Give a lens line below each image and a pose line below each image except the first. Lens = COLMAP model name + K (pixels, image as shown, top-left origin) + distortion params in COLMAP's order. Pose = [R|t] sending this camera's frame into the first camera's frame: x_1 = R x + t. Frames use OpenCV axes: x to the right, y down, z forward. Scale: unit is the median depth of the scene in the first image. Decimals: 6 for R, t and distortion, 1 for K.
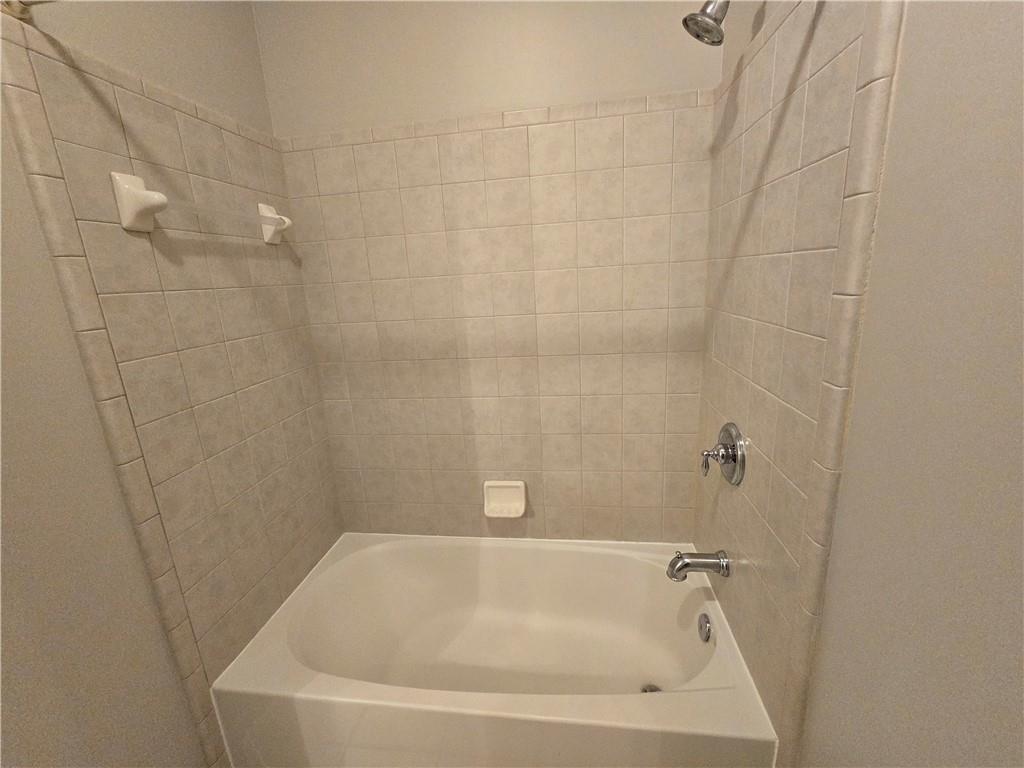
lens RADIAL K [[421.2, 0, 512.0], [0, 421.2, 379.2], [0, 0, 1]] dist [-0.006482, 0.002506]
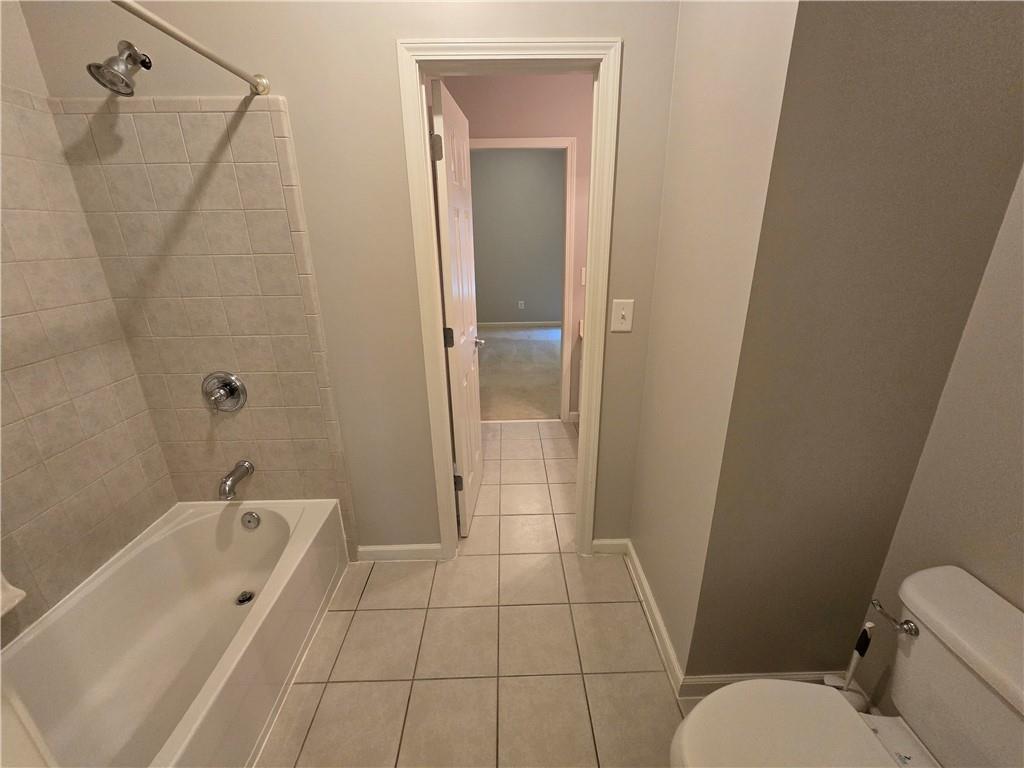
lens RADIAL K [[421.2, 0, 510.8], [0, 421.2, 381.8], [0, 0, 1]] dist [-0.006482, 0.002506]
pose [[-0.157312, -0.270836, 0.949685, -0.823850], [0.257124, 0.917258, 0.304180, -0.034834], [-0.953488, 0.292038, -0.074657, 0.129319]]
